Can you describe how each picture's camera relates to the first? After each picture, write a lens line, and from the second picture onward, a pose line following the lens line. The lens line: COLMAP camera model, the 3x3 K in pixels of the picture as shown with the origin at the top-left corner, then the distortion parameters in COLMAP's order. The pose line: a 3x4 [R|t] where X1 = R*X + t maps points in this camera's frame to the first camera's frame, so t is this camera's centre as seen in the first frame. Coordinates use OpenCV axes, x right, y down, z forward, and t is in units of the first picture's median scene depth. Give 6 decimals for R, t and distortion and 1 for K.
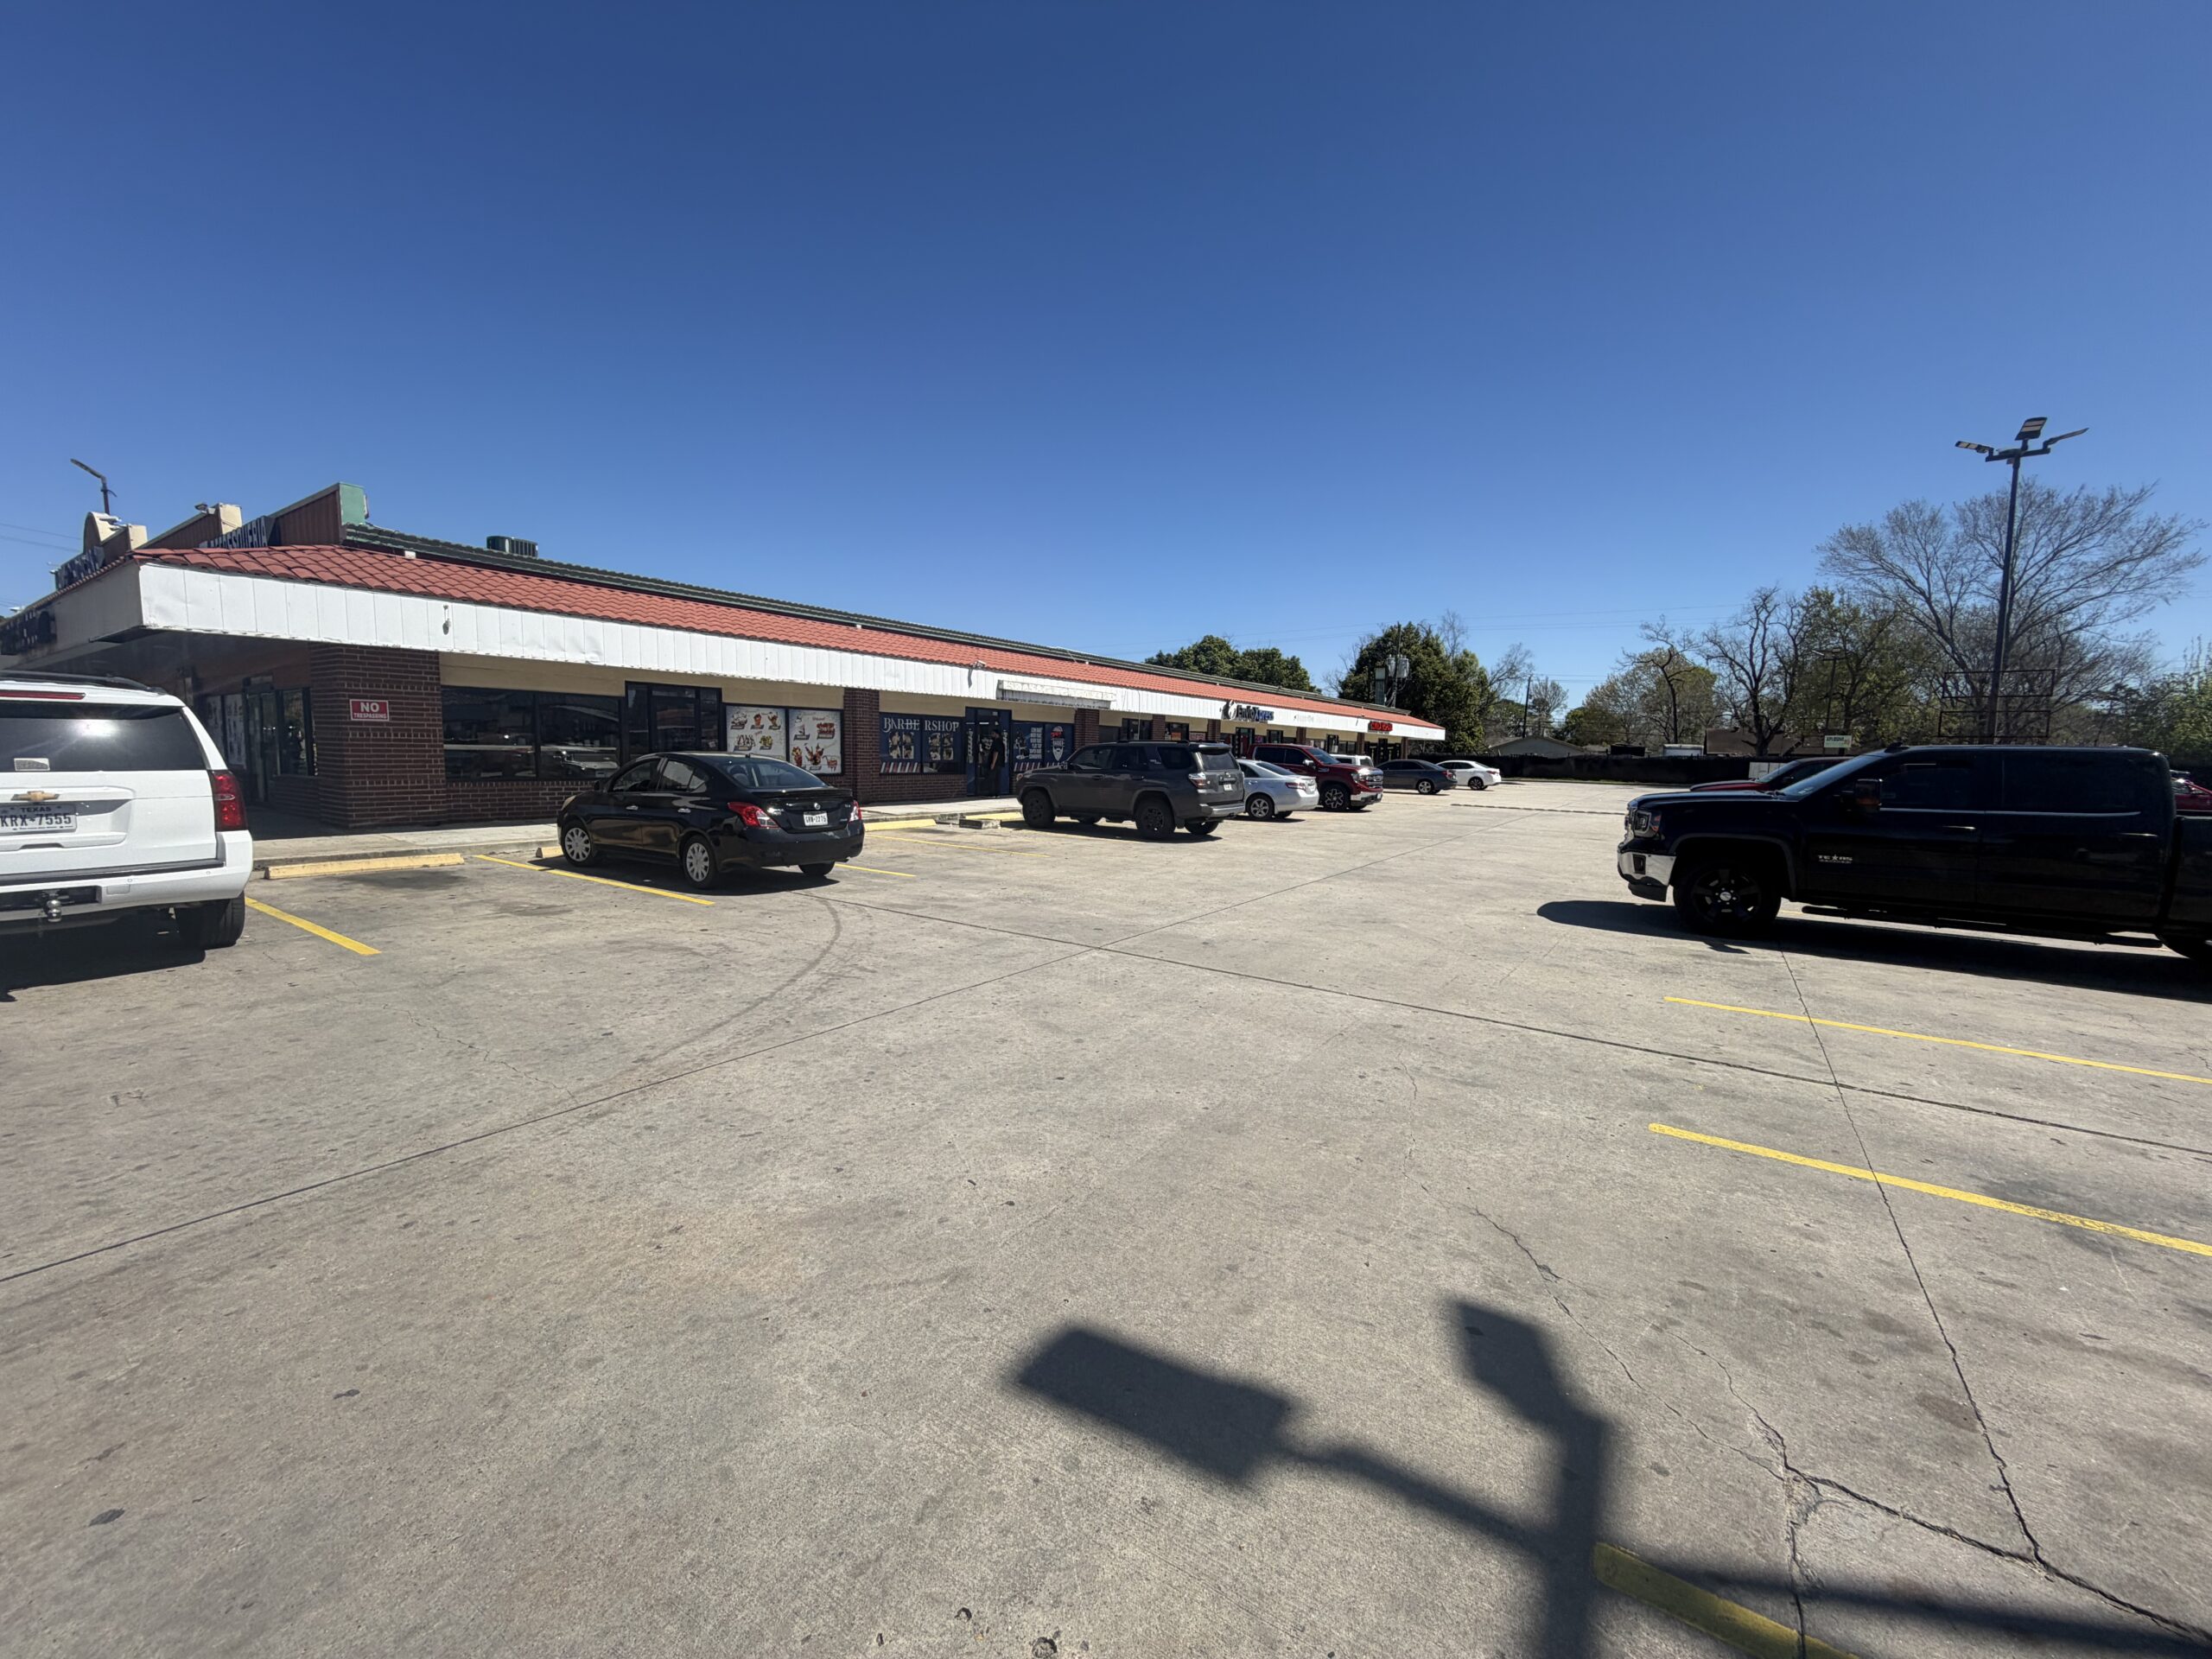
lens RADIAL K [[877.3, 0, 1101.0], [0, 877.3, 831.5], [0, 0, 1]] dist [0.001983, 0.000085]
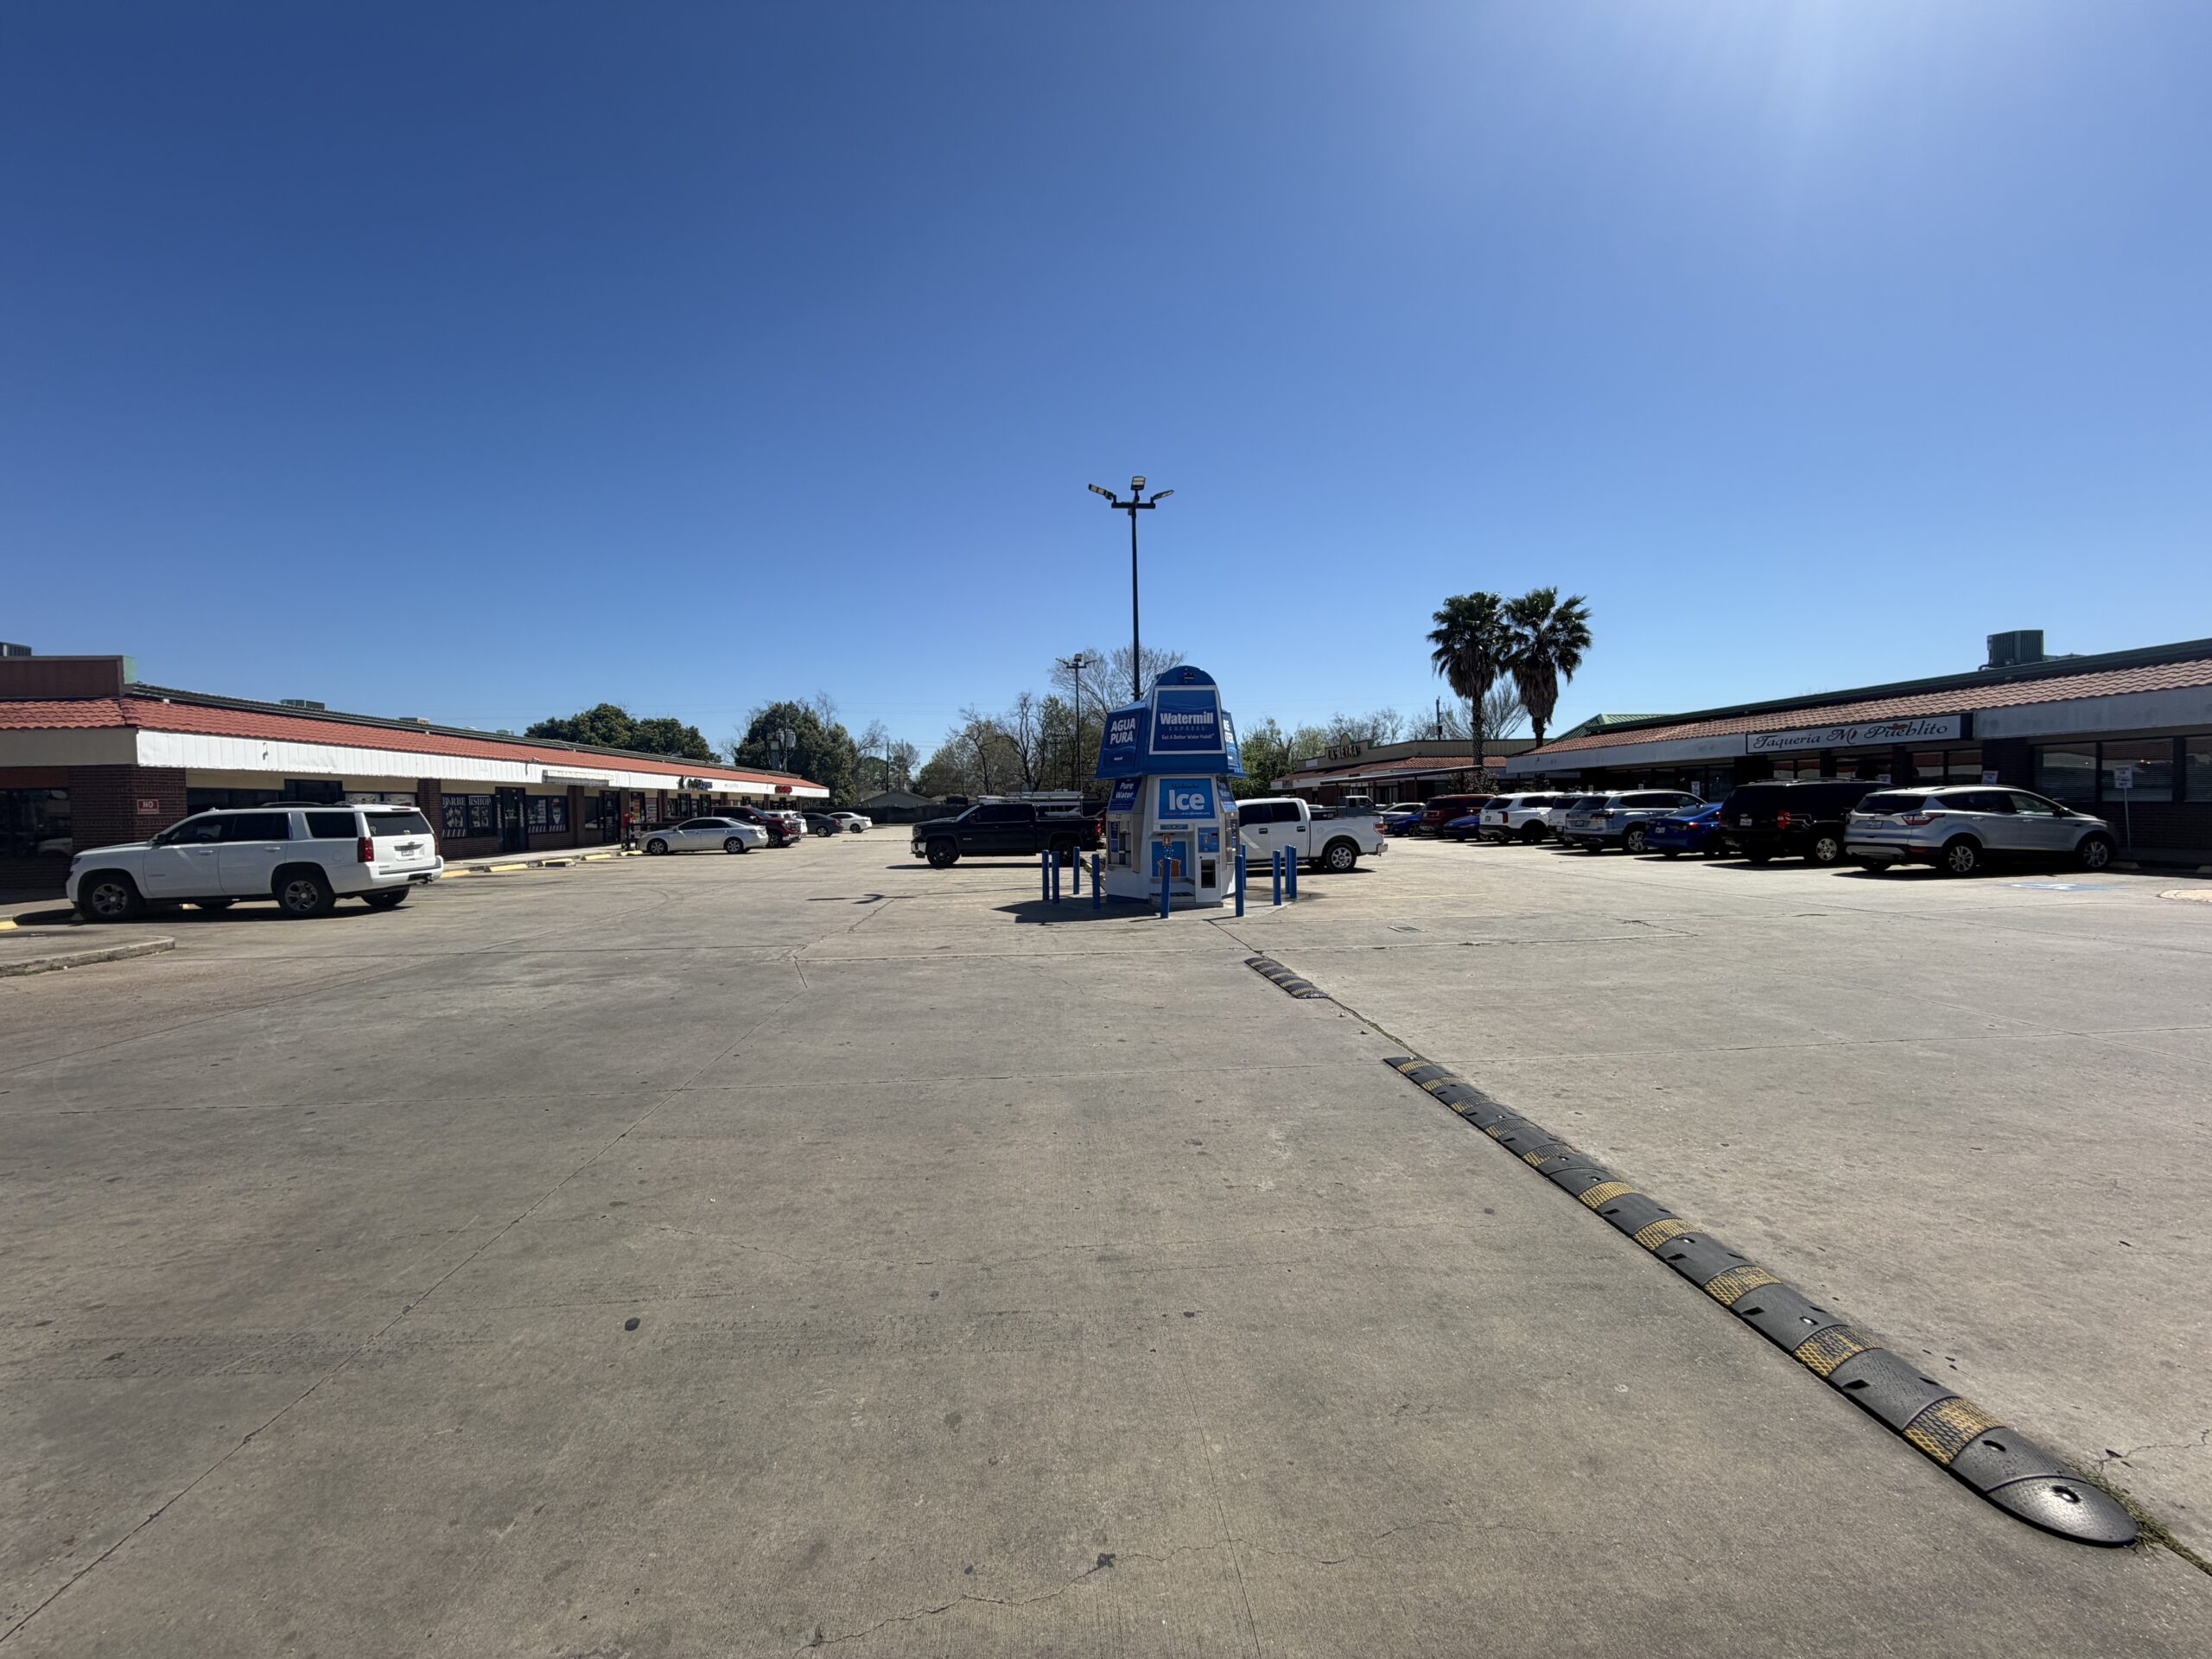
lens RADIAL K [[877.3, 0, 1098.2], [0, 877.3, 832.6], [0, 0, 1]] dist [0.001983, 0.000085]
pose [[0.777793, -0.050679, 0.626474, -0.184812], [0.087646, 0.995751, -0.028264, 0.031576], [-0.622380, 0.076892, 0.778930, -0.412144]]
